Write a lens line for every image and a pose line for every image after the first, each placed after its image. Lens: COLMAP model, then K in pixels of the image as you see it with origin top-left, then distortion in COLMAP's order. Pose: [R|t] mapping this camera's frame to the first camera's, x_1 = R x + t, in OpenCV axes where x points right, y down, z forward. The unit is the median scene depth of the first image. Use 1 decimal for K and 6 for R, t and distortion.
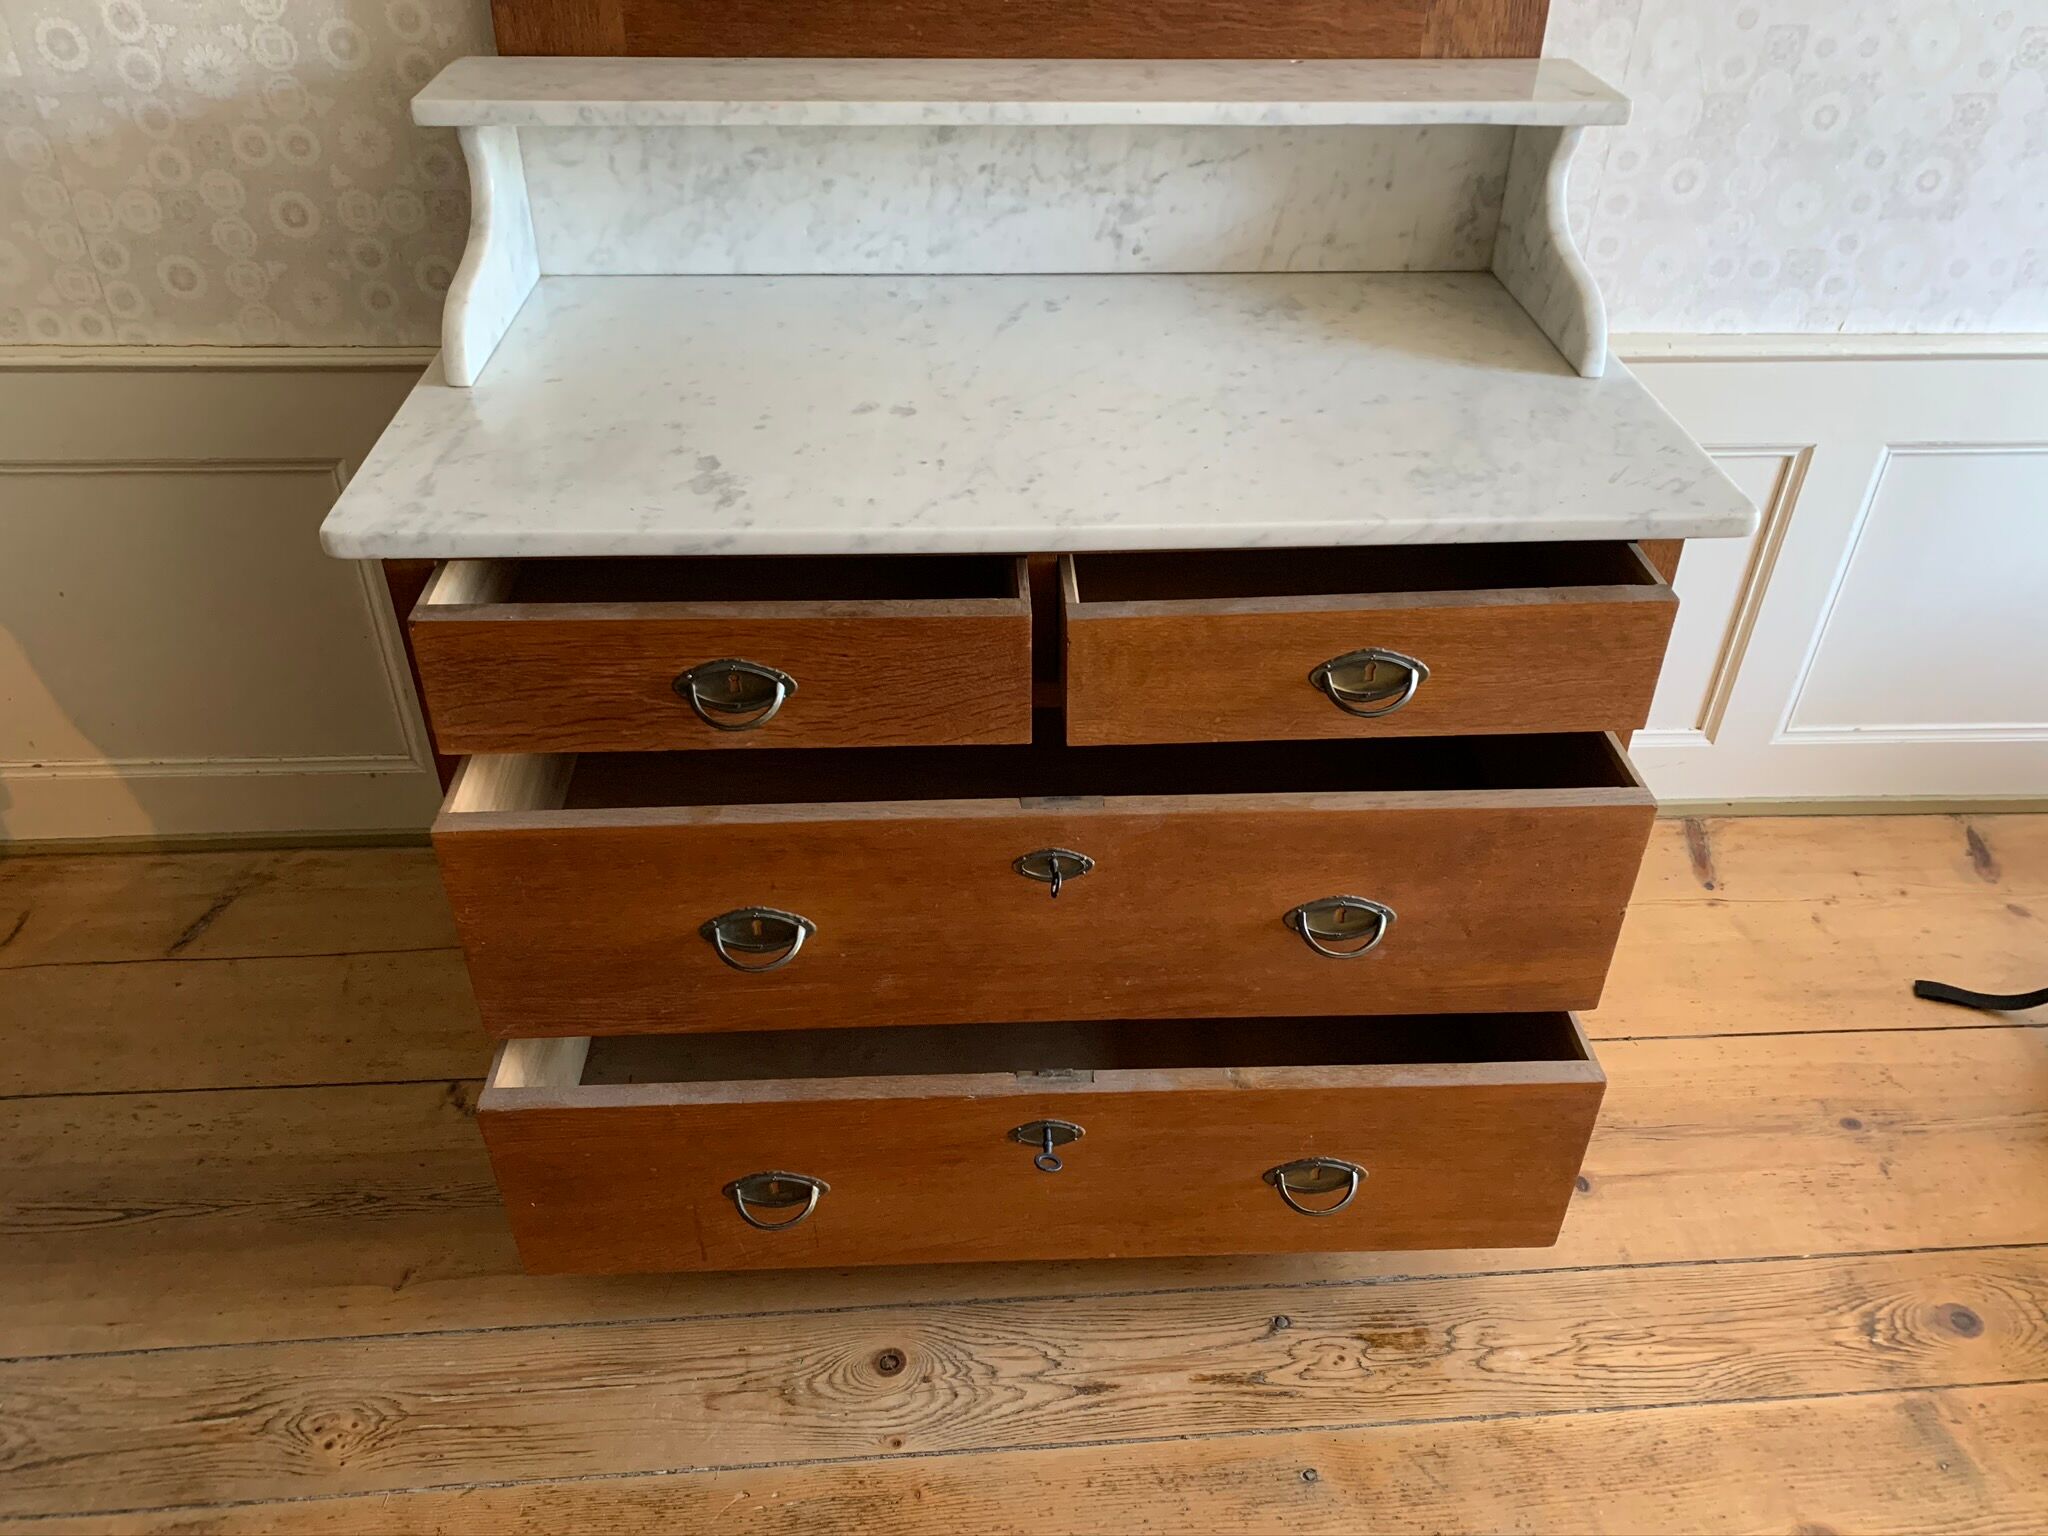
lens RADIAL K [[1587.5, 0, 1024.6], [0, 1587.5, 762.9], [0, 0, 1]] dist [0.019779, -0.020929]
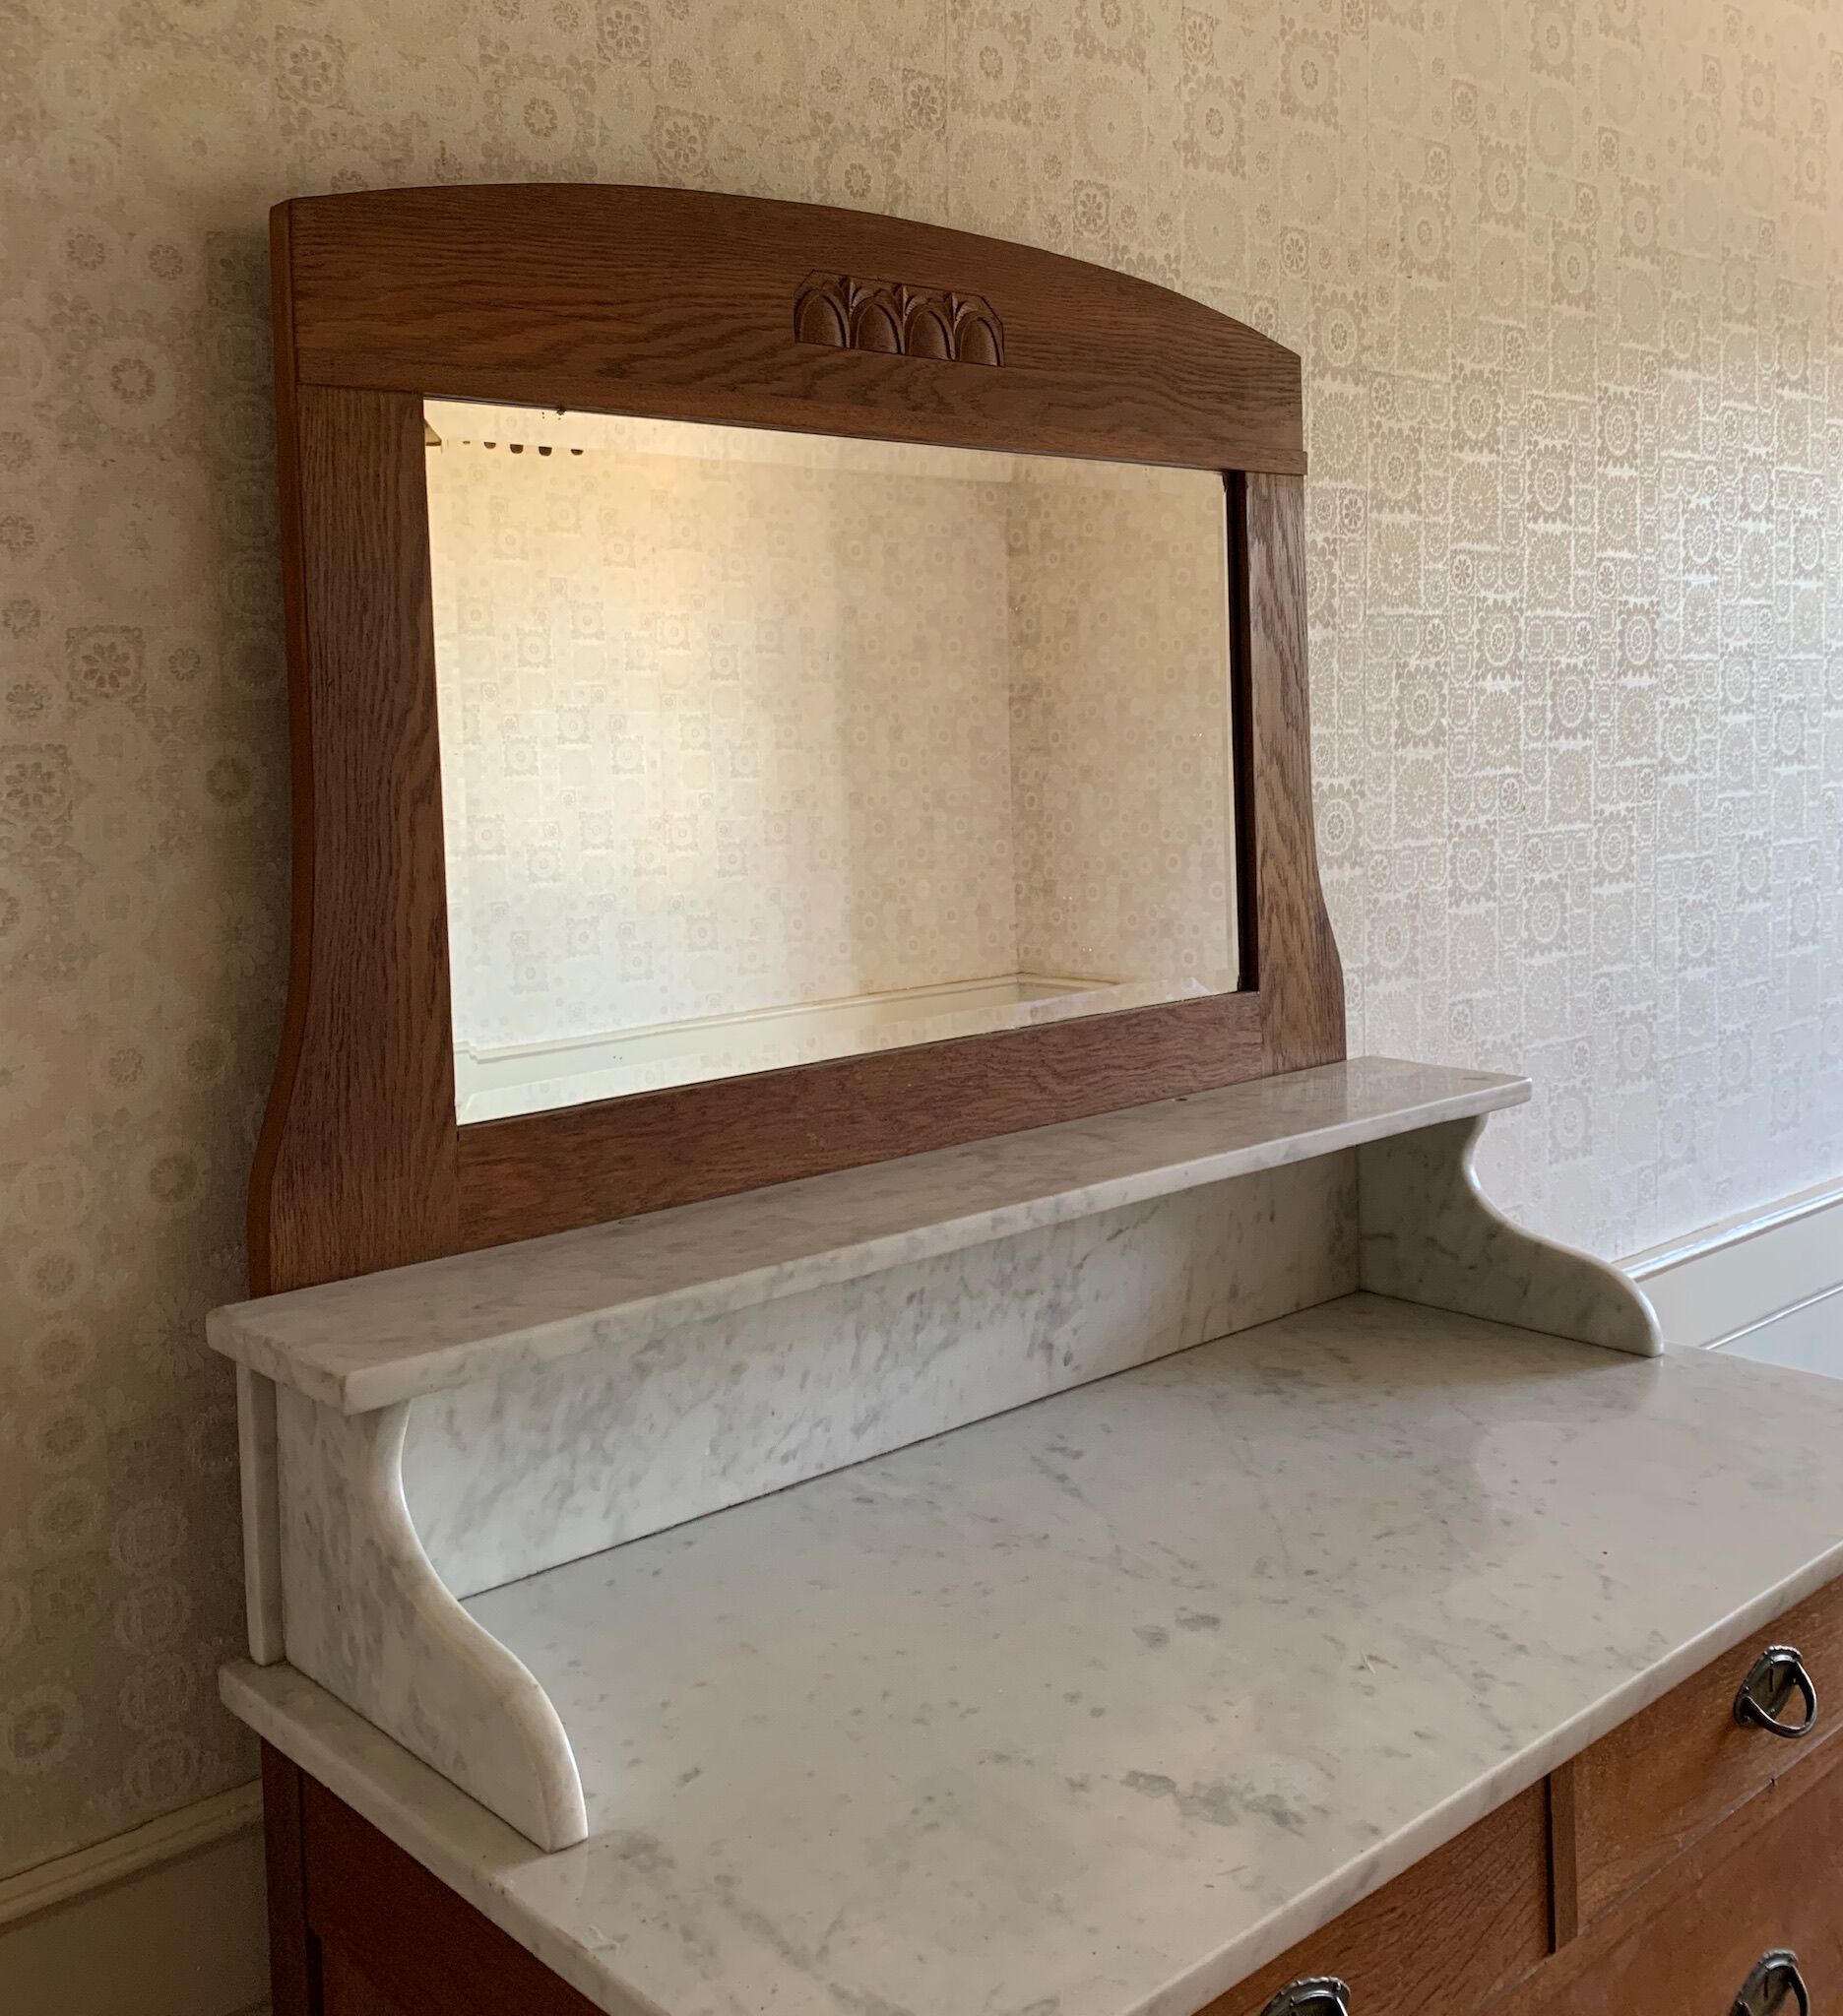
lens RADIAL K [[2056.5, 0, 1019.2], [0, 2056.5, 822.7], [0, 0, 1]] dist [0.019971, 0.000000]
pose [[0.754795, -0.064622, 0.652770, -0.609314], [0.410654, 0.822554, -0.393407, -0.165896], [-0.511516, 0.565004, 0.647396, 0.246114]]
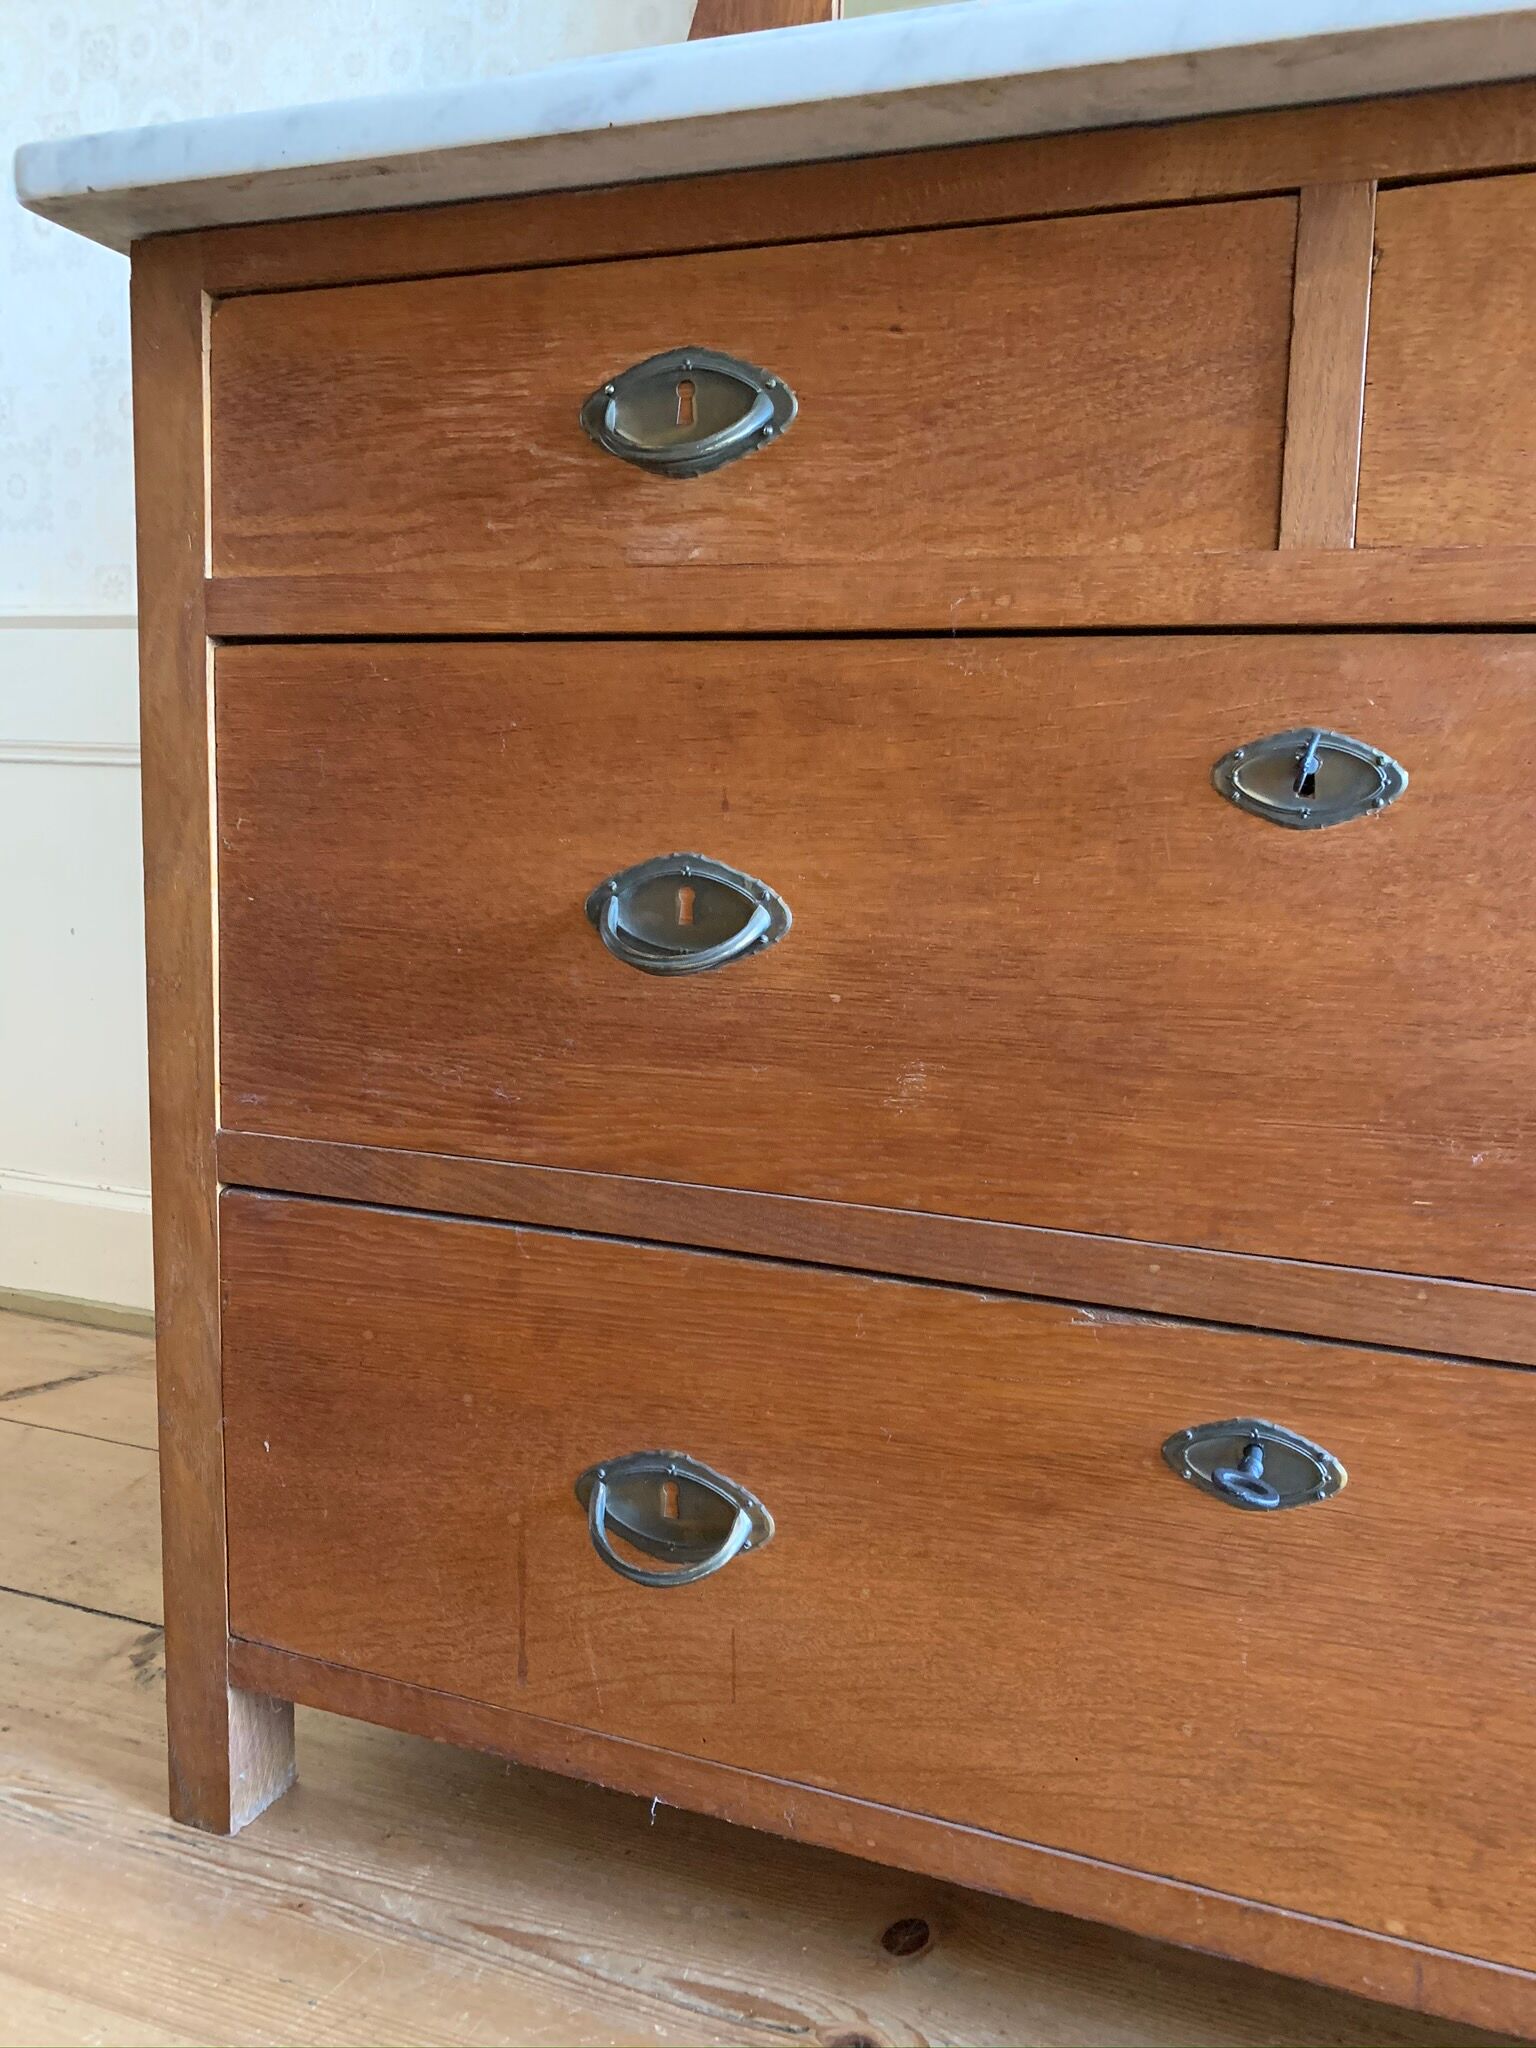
lens RADIAL K [[1562.5, 0, 768.1], [0, 1562.5, 999.2], [0, 0, 1]] dist [0.043779, -0.048162]
pose [[0.917856, 0.070730, -0.390561, 0.042309], [-0.252886, 0.862630, -0.438085, 0.230625], [0.305924, 0.500867, 0.809656, 0.589960]]
